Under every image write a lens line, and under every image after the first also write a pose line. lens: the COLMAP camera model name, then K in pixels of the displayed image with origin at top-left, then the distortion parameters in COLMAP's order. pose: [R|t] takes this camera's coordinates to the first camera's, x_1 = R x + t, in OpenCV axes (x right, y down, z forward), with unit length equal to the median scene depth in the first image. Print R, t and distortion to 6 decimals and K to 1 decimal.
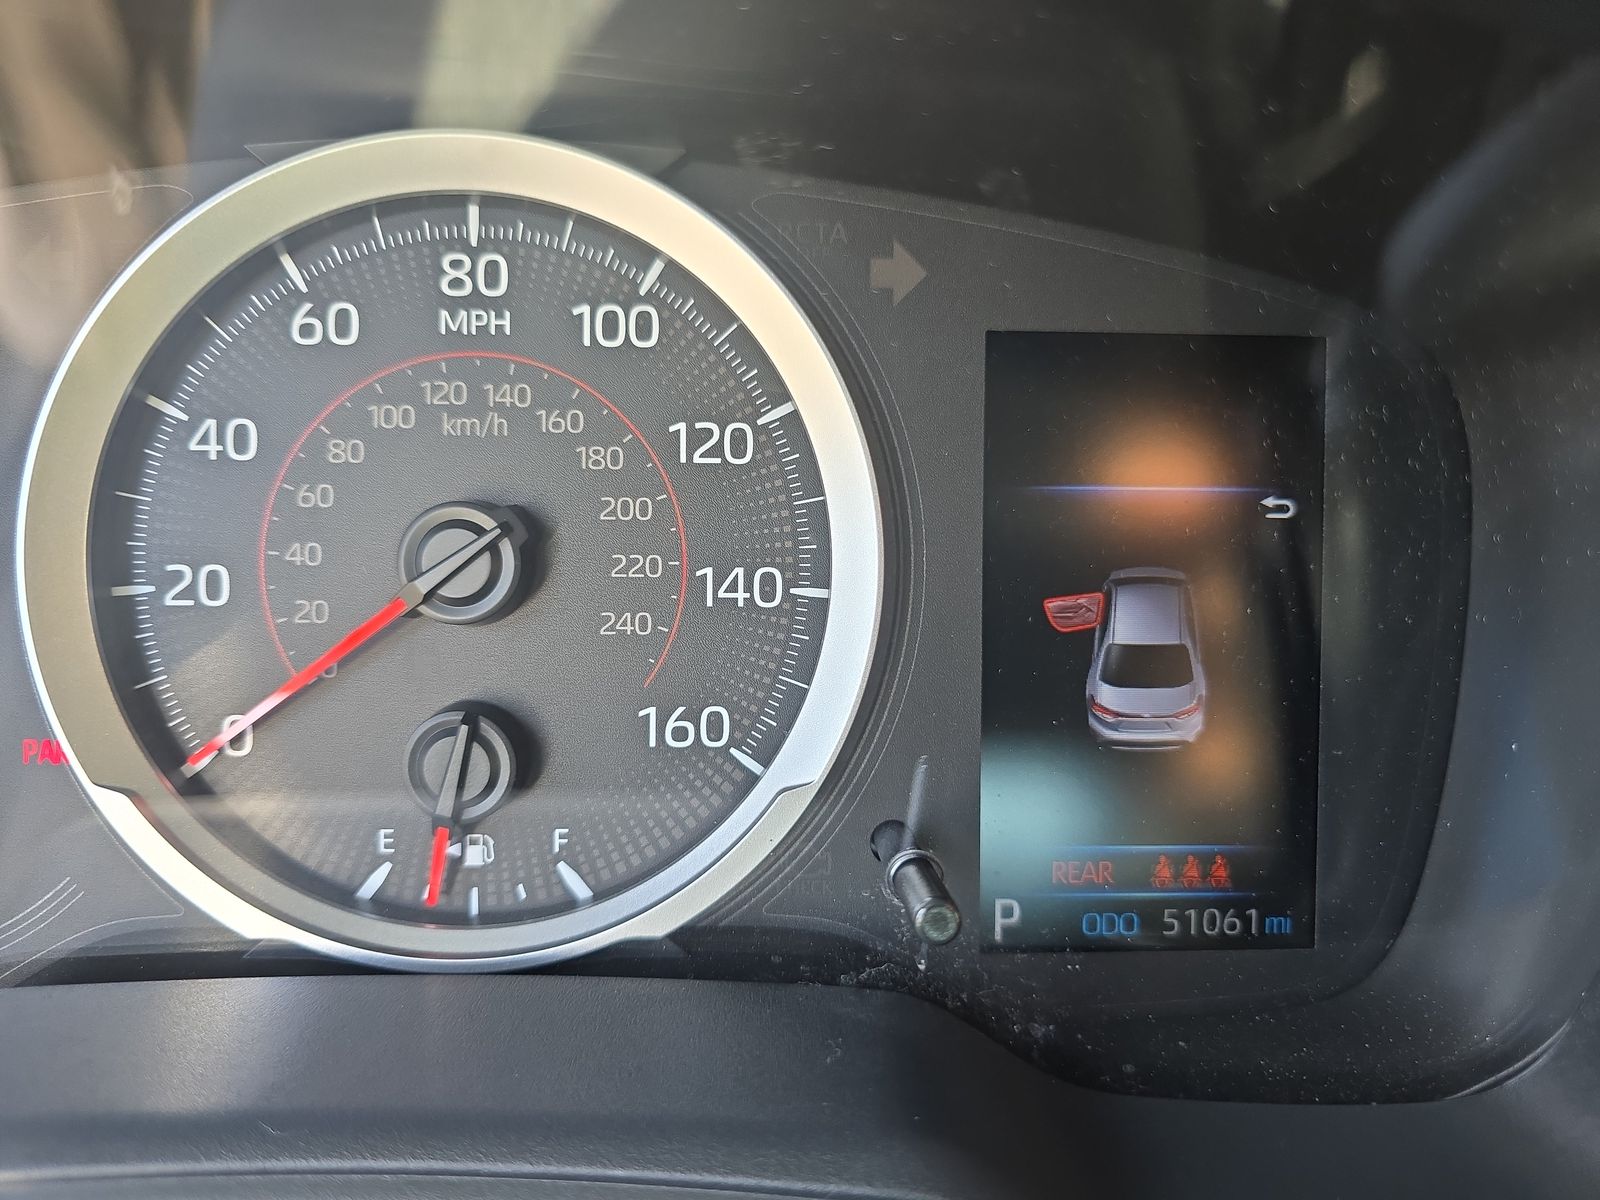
lens RADIAL K [[1147.8, 0, 800.0], [0, 1147.8, 600.0], [0, 0, 1]] dist [0.006313, 0.000603]
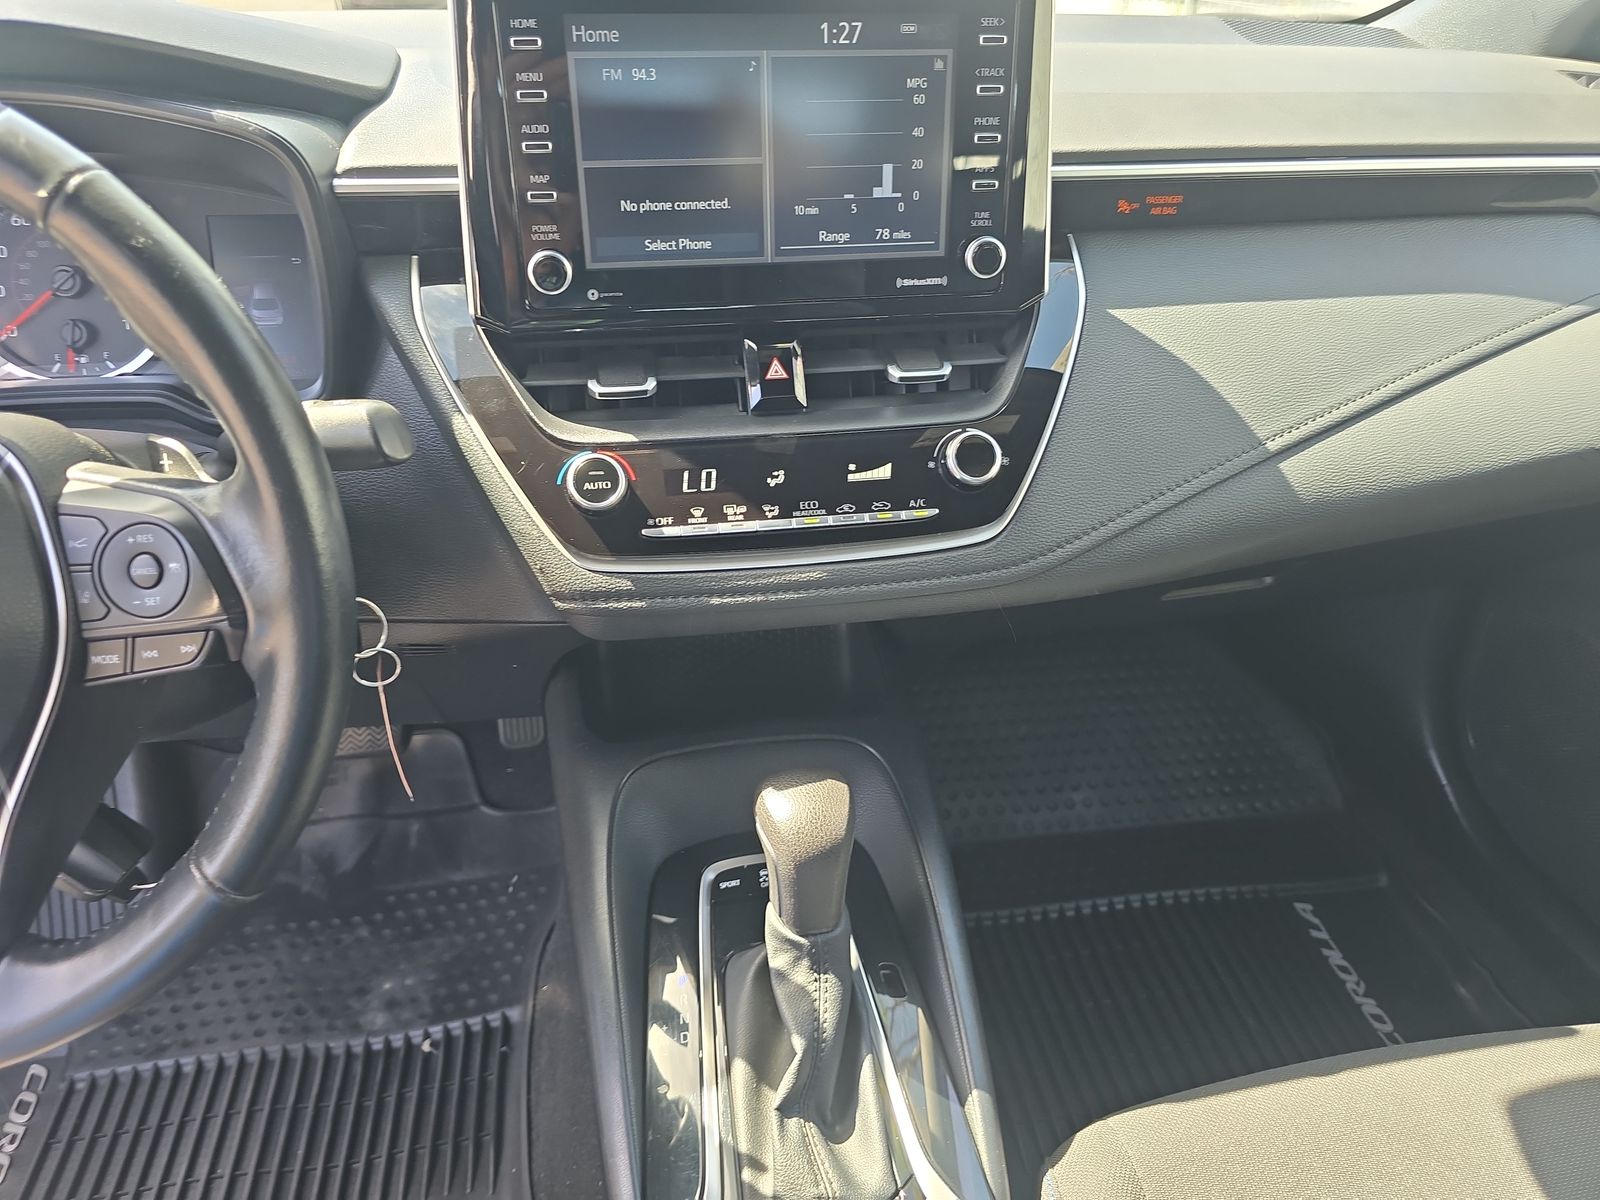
lens RADIAL K [[1127.4, 0, 800.0], [0, 1127.4, 600.0], [0, 0, 1]] dist [0.065475, -0.063553]
pose [[0.989384, -0.077215, 0.123112, 1.598790], [0.061749, 0.990254, 0.124837, 0.701919], [-0.131551, -0.115909, 0.984510, -3.273210]]
